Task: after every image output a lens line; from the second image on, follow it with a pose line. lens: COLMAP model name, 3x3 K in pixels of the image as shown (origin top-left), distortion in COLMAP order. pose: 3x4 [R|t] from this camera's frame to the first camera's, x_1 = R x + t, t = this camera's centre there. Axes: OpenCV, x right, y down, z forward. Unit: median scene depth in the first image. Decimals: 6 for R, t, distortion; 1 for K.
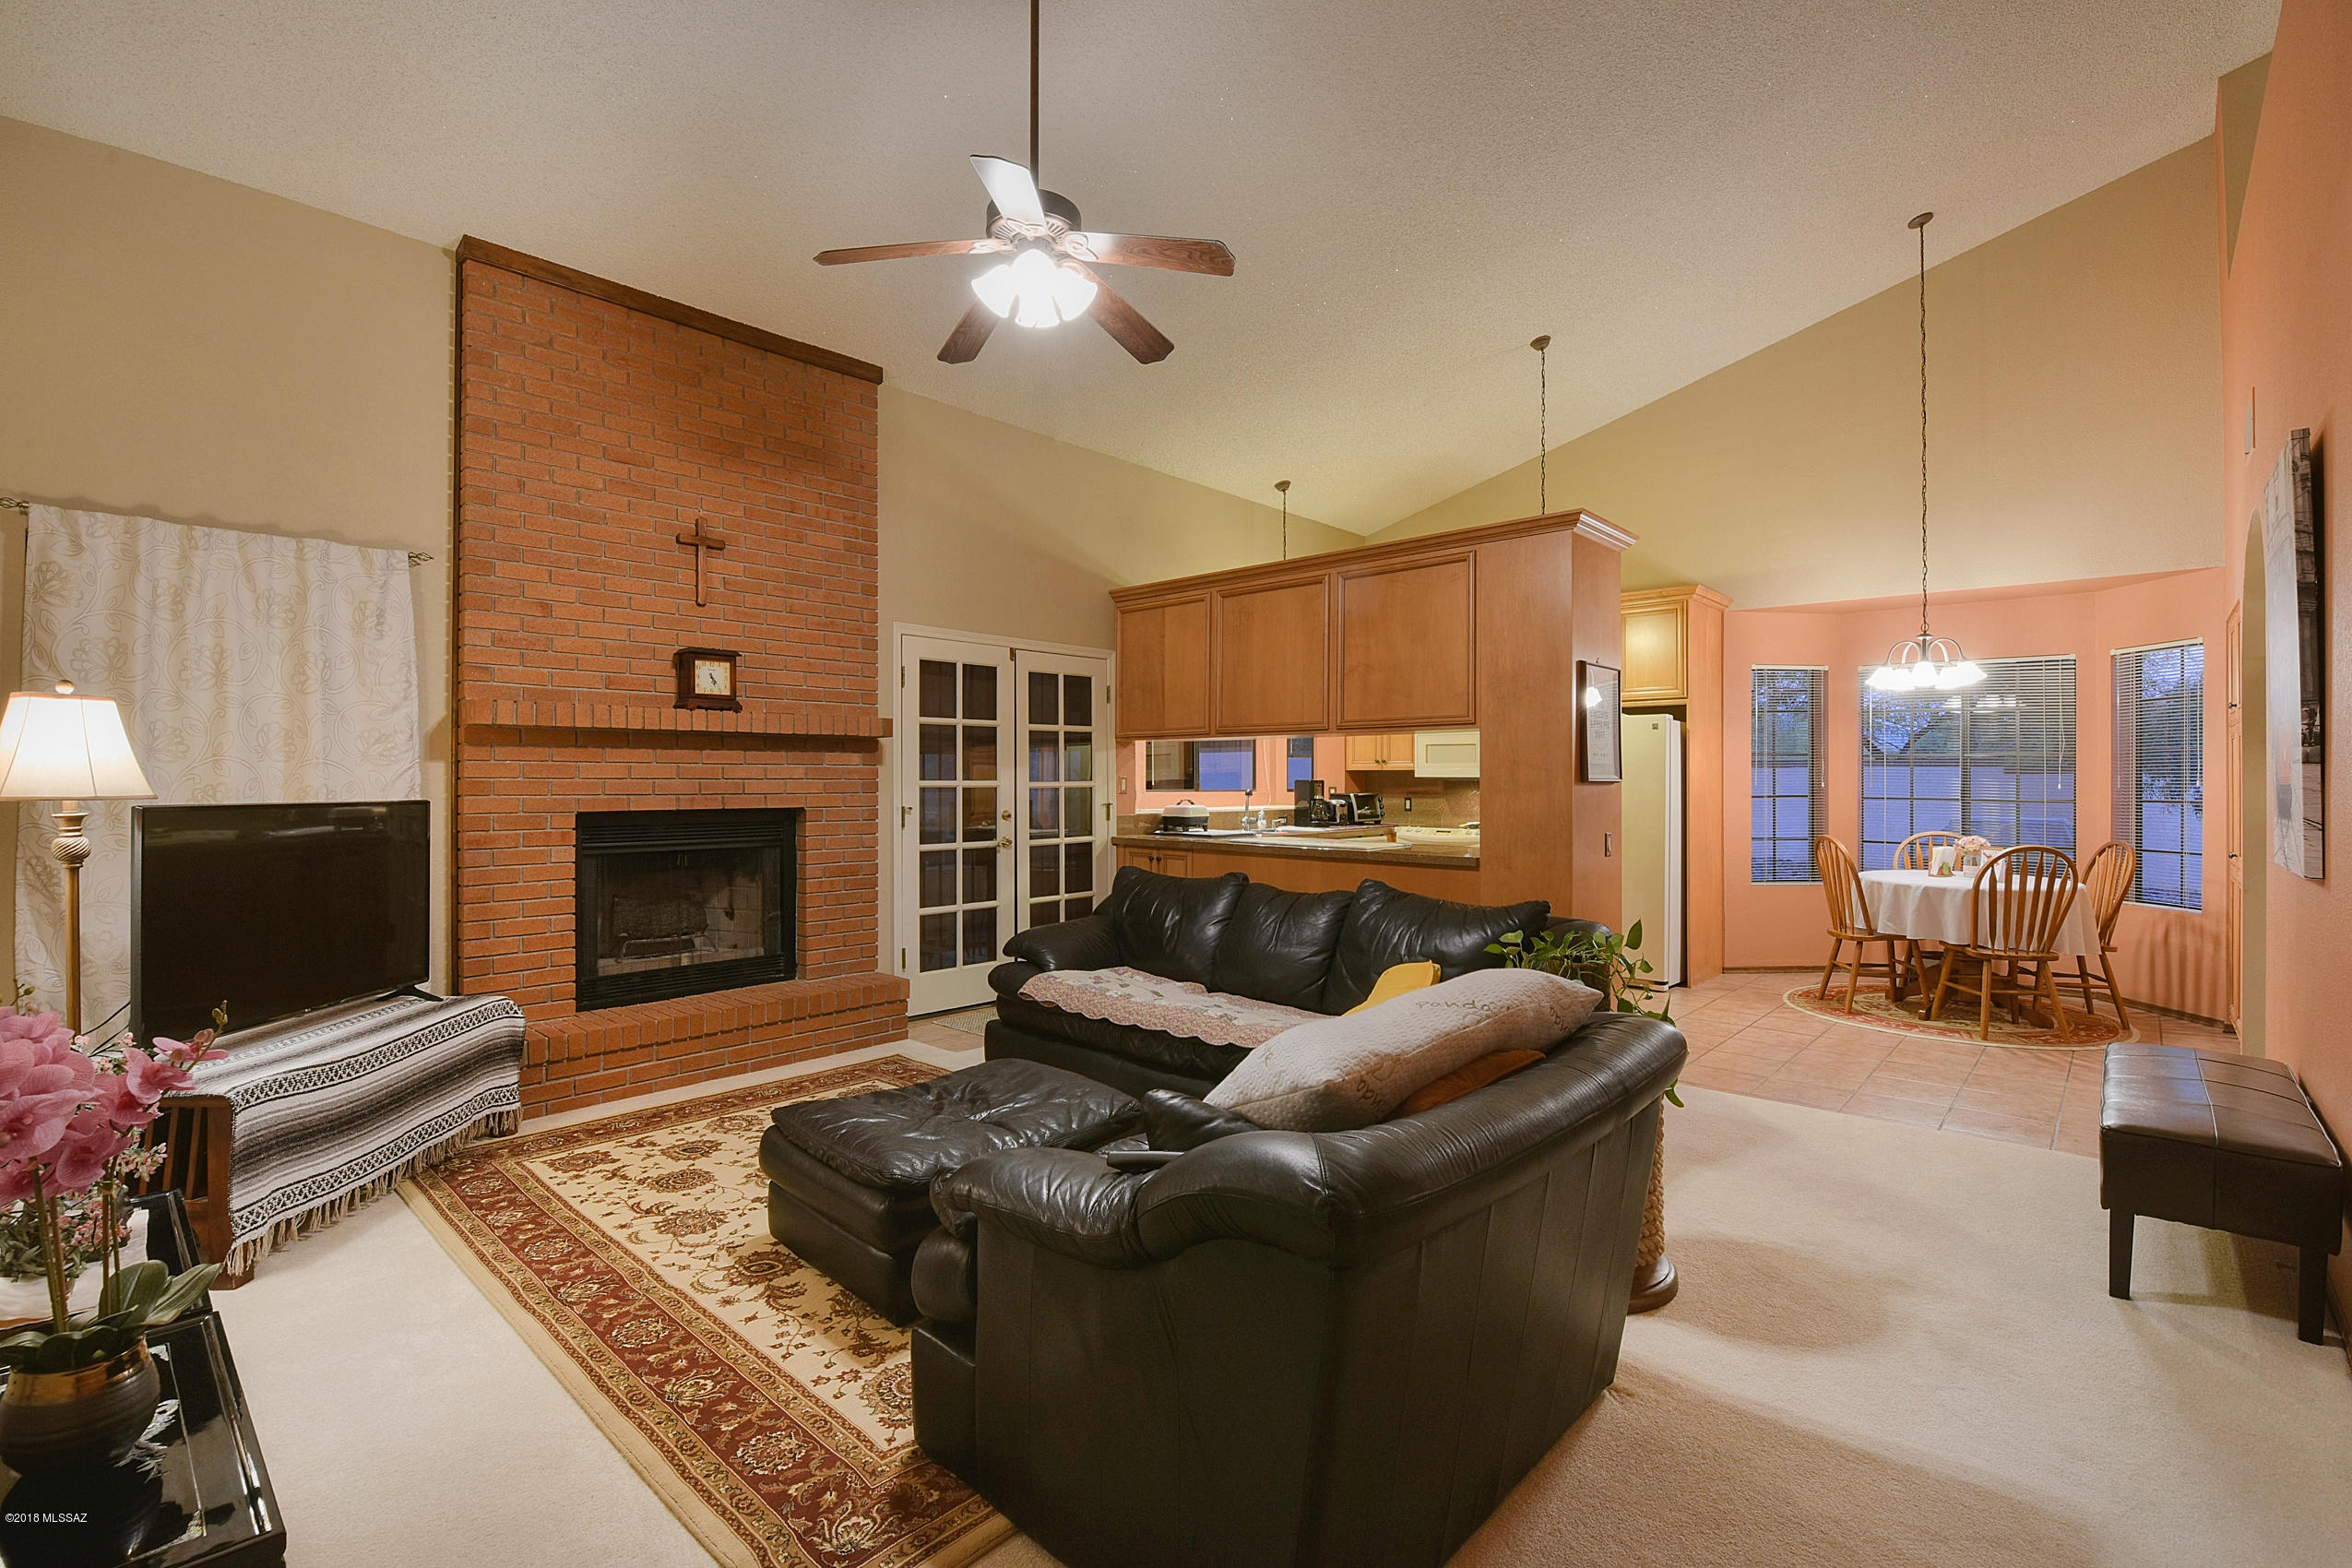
lens RADIAL K [[1040.3, 0, 1184.1], [0, 1040.3, 768.0], [0, 0, 1]] dist [-0.001159, -0.010512]
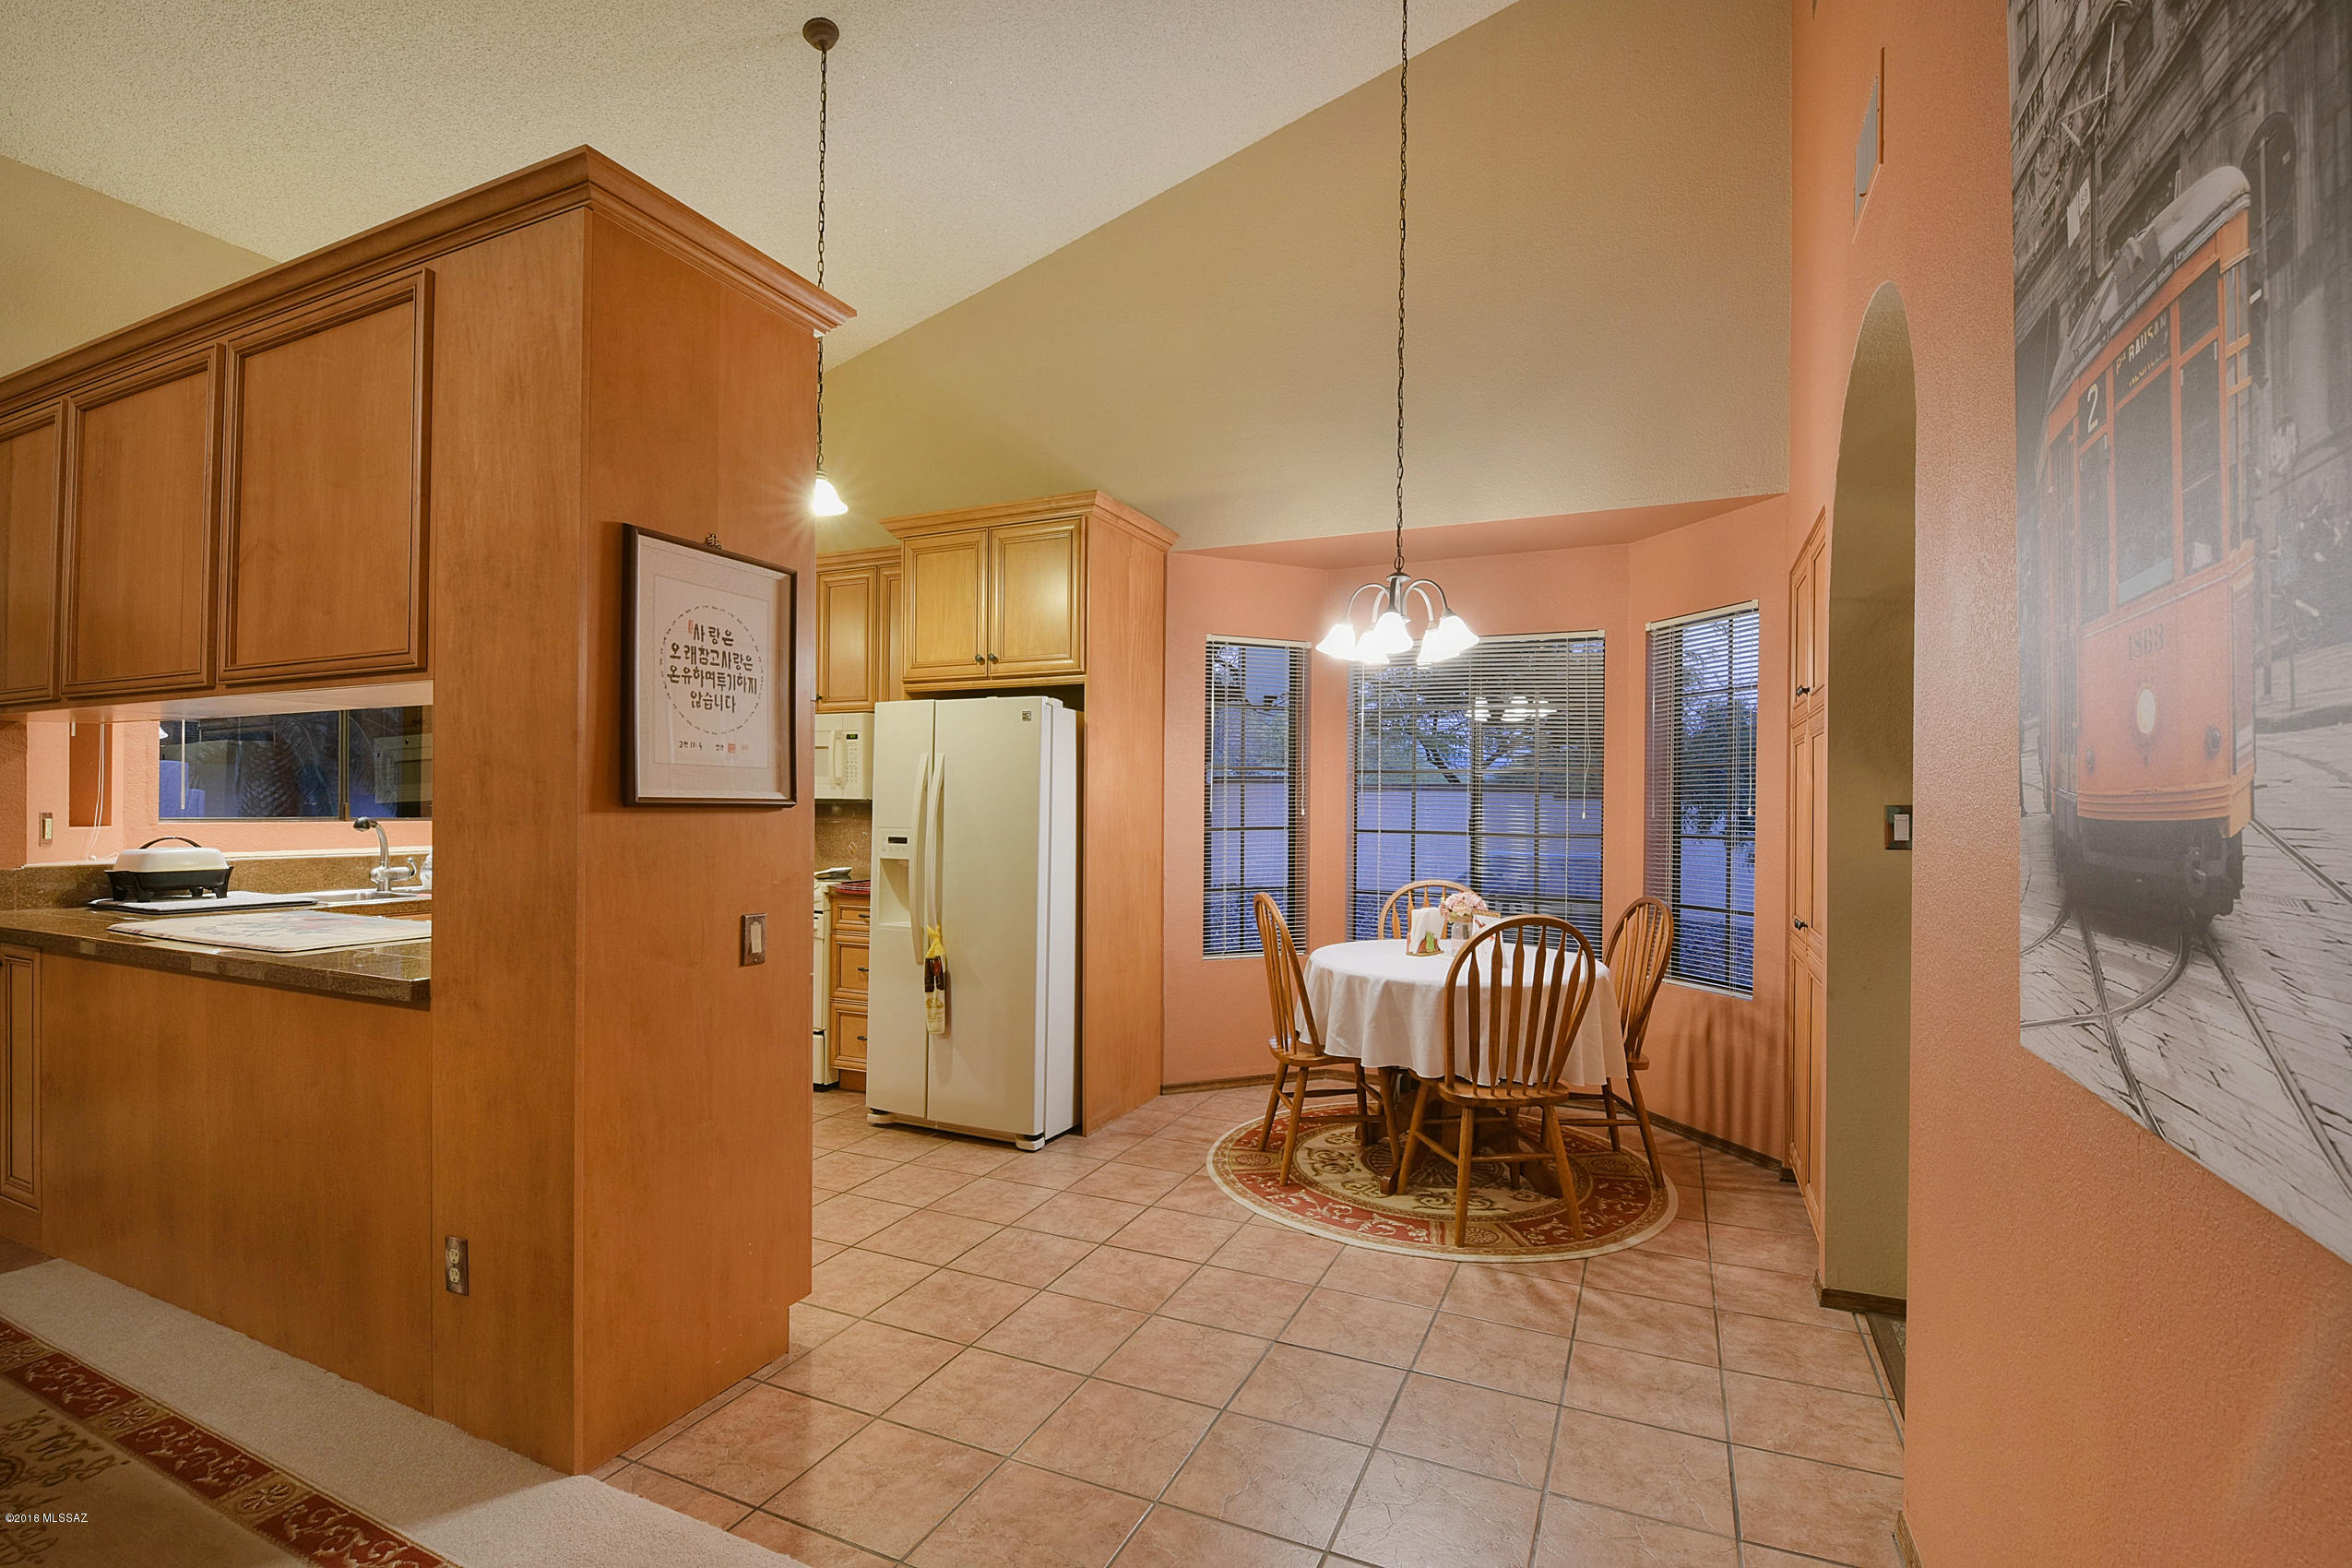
lens RADIAL K [[1035.4, 0, 1193.9], [0, 1035.4, 792.3], [0, 0, 1]] dist [0.000144, -0.009654]
pose [[0.950827, 0.008327, 0.309610, 0.406593], [-0.008281, 0.999965, -0.001462, 0.005634], [-0.309611, -0.001174, 0.950863, 0.444500]]
